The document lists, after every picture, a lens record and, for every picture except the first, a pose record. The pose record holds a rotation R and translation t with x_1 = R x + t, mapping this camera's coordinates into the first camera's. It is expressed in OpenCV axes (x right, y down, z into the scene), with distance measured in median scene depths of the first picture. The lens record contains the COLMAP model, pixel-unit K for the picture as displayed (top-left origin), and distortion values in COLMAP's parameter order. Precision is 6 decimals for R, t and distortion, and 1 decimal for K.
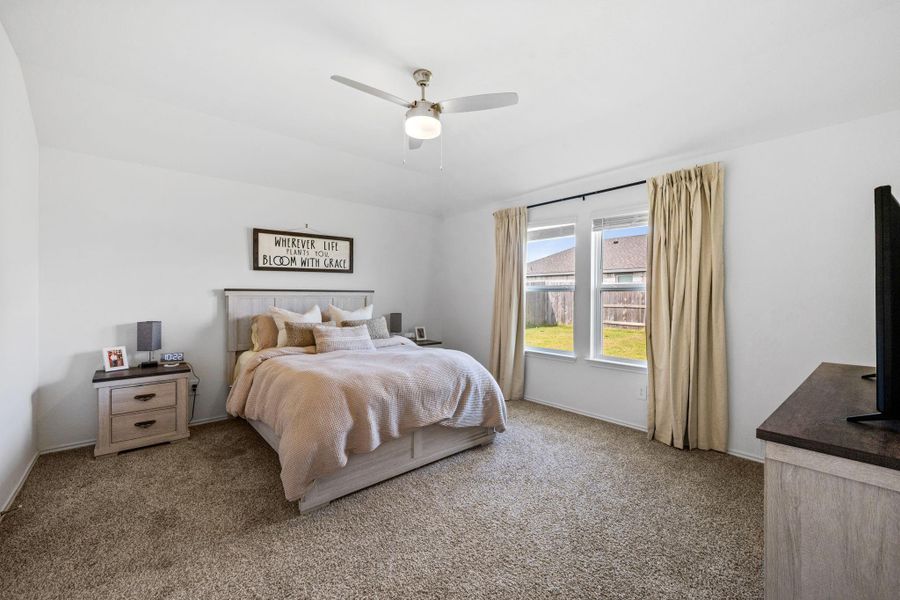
lens RADIAL K [[357.4, 0, 452.0], [0, 357.4, 291.9], [0, 0, 1]] dist [-0.000550, 0.000154]
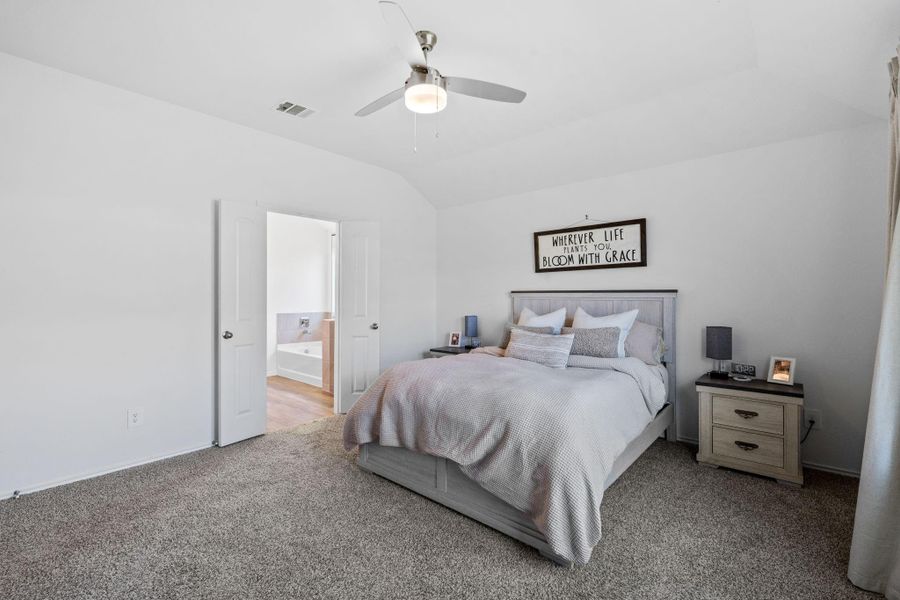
lens RADIAL K [[401.2, 0, 447.7], [0, 401.2, 275.3], [0, 0, 1]] dist [0.003957, 0.000255]
pose [[0.127226, -0.060066, -0.990053, 0.525147], [0.000298, 0.998167, -0.060520, 0.015883], [0.991874, 0.007404, 0.127010, 0.554901]]
